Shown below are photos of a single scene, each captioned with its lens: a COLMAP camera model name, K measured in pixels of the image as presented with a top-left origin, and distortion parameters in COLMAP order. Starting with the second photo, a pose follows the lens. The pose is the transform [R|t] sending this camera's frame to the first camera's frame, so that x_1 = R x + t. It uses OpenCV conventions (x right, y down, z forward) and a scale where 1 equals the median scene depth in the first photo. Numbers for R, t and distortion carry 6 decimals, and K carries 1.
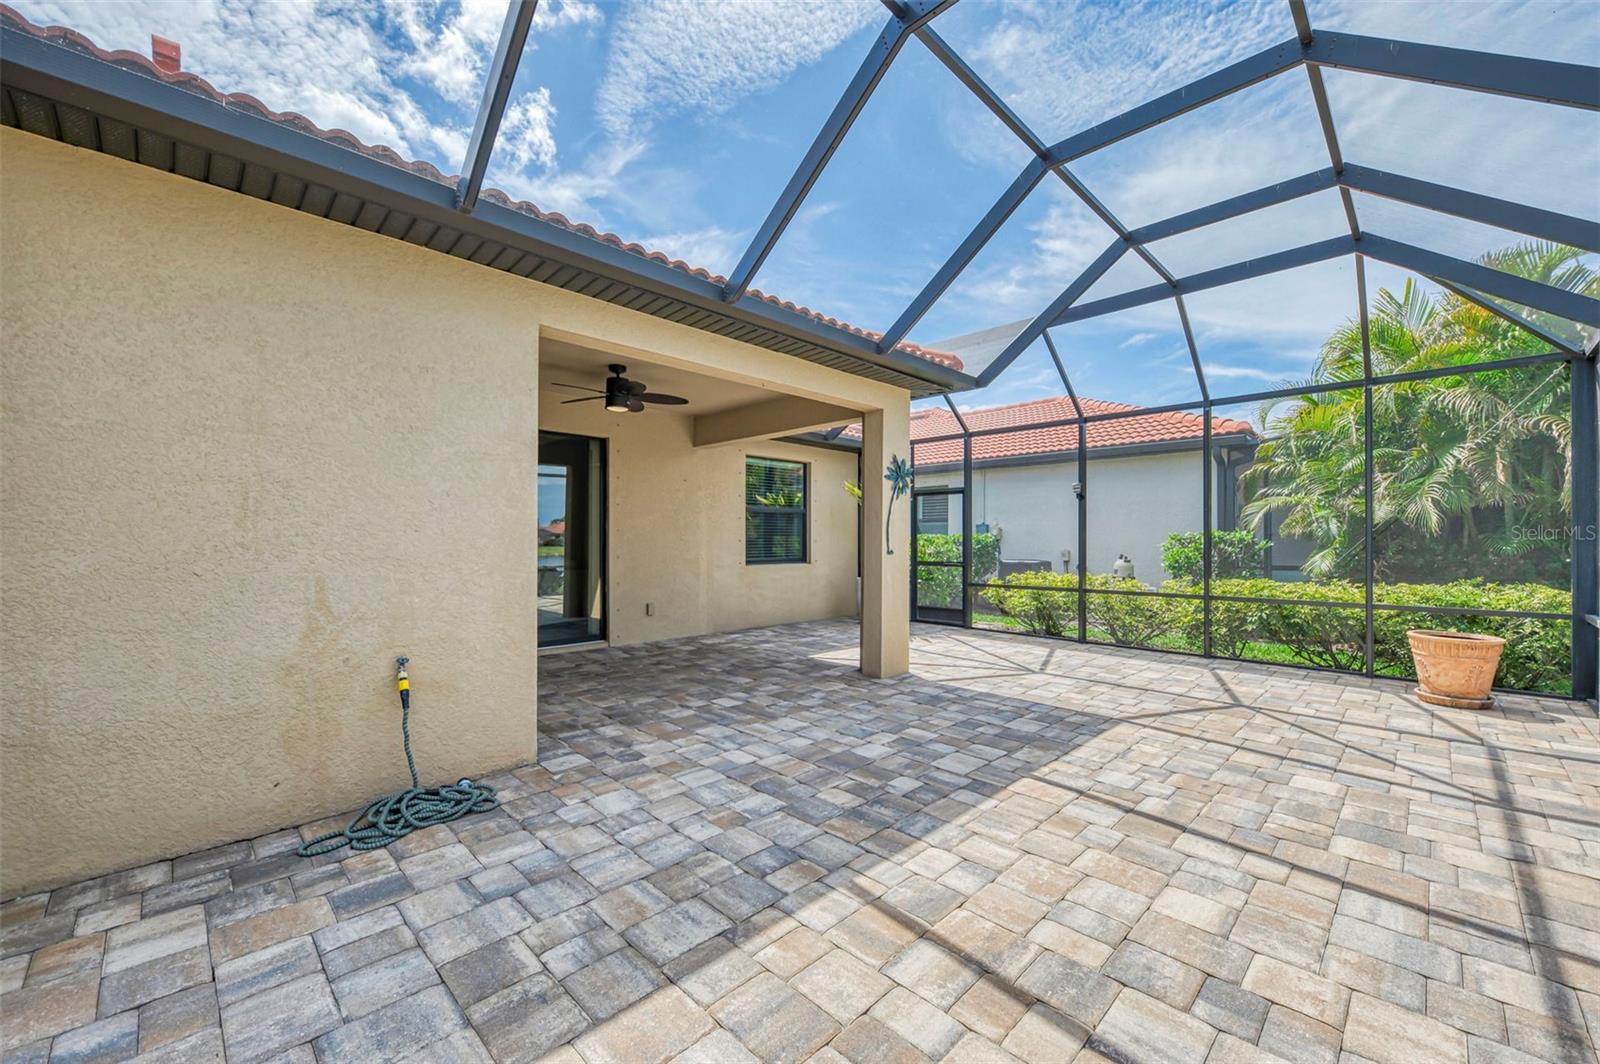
lens RADIAL K [[627.8, 0, 801.1], [0, 627.8, 538.9], [0, 0, 1]] dist [0.013053, -0.004550]
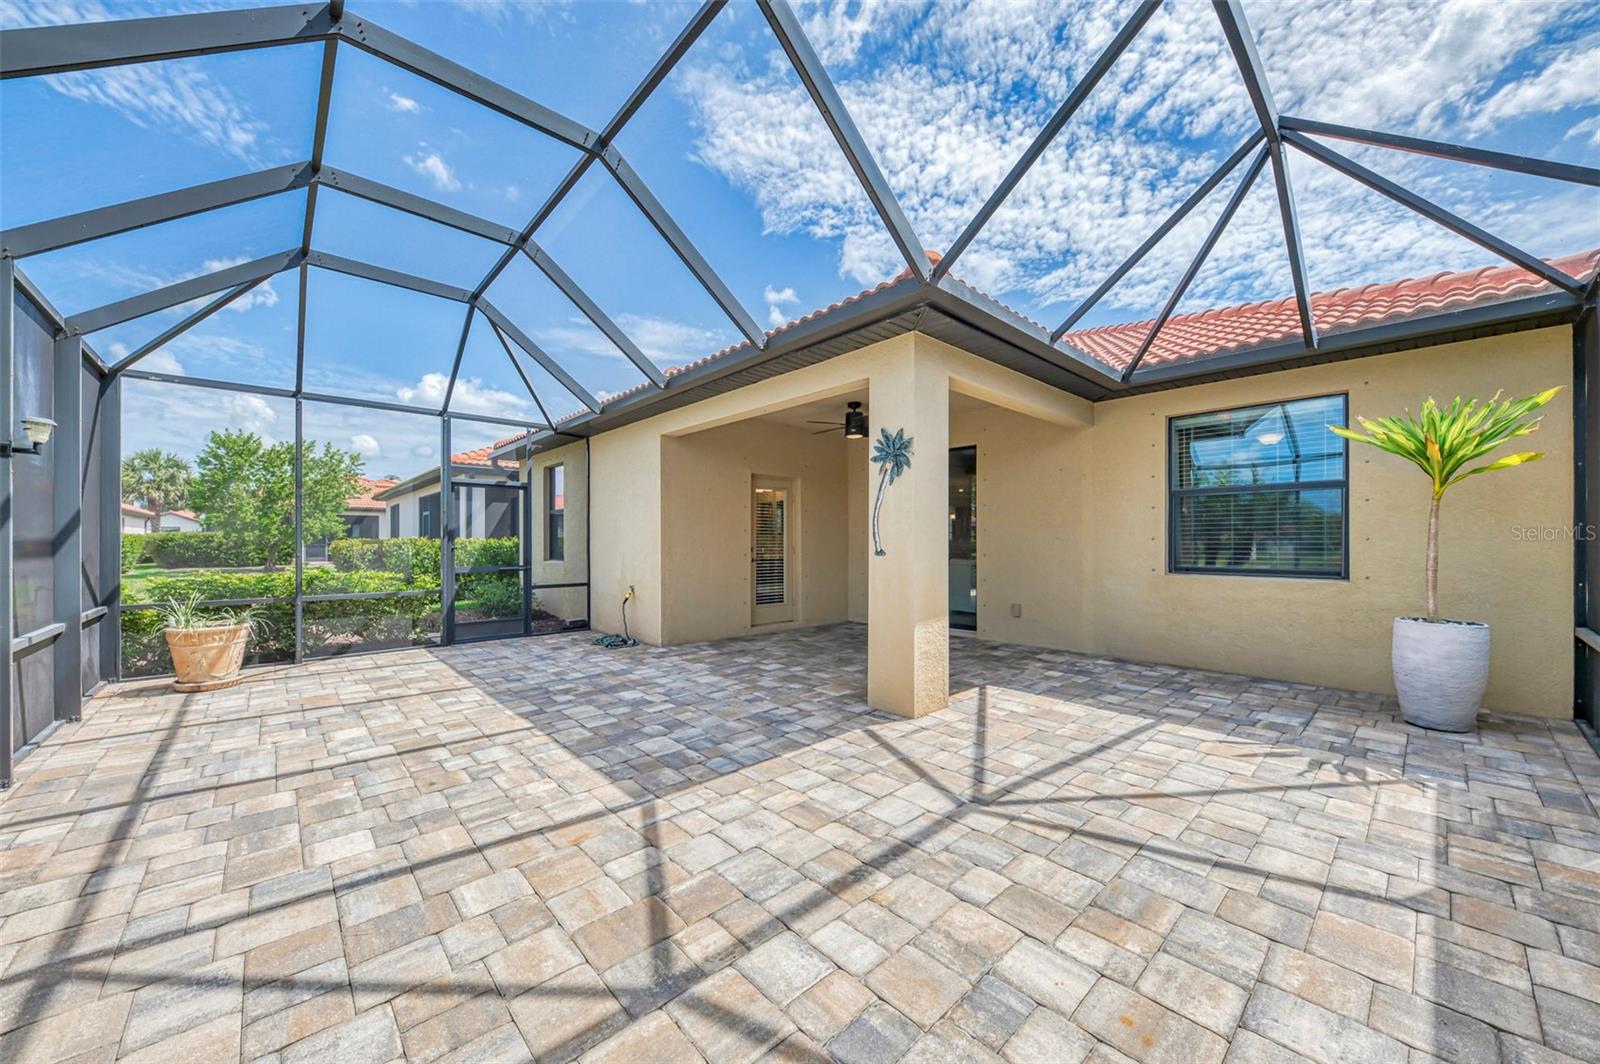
lens RADIAL K [[588.5, 0, 807.6], [0, 588.5, 540.0], [0, 0, 1]] dist [0.006536, -0.002947]
pose [[-0.046569, -0.001478, -0.998914, 1.410383], [0.002904, 0.999994, -0.001615, 0.009058], [0.998911, -0.002976, -0.046565, 1.496024]]
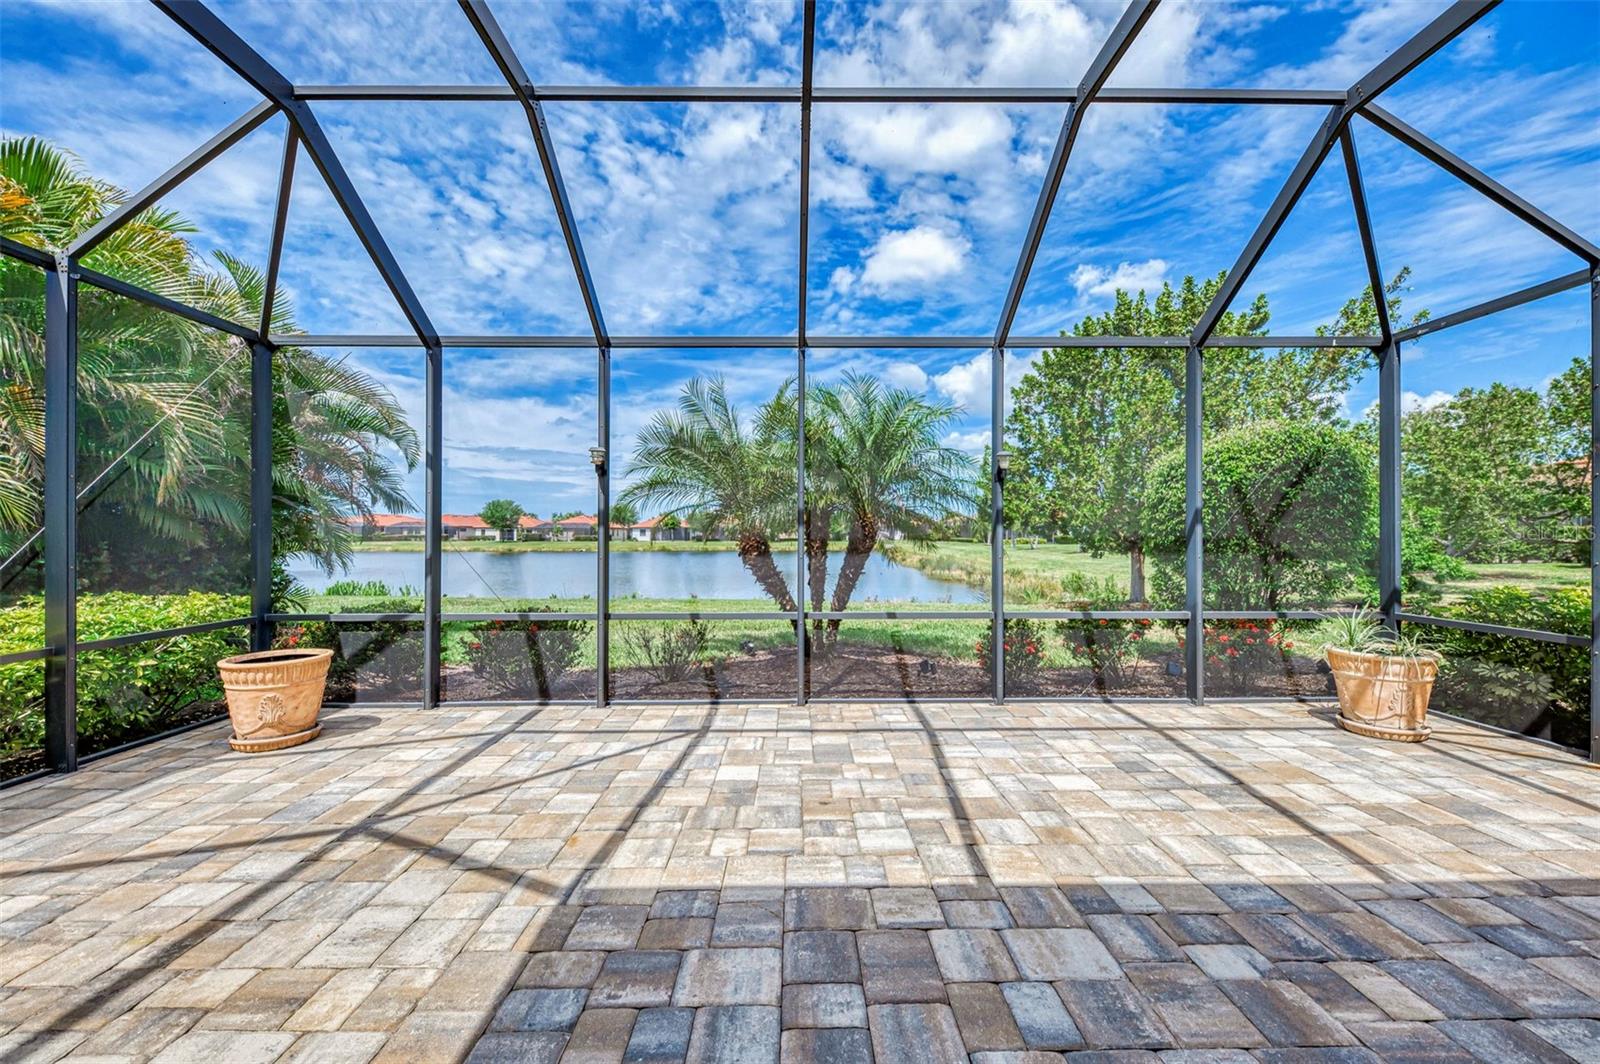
lens RADIAL K [[588.5, 0, 801.4], [0, 588.5, 492.5], [0, 0, 1]] dist [0.006536, -0.002947]
pose [[-0.709815, 0.050367, 0.702585, 0.033446], [-0.002101, 0.997284, -0.073616, 0.001342], [-0.704385, -0.053730, -0.707782, 1.516829]]
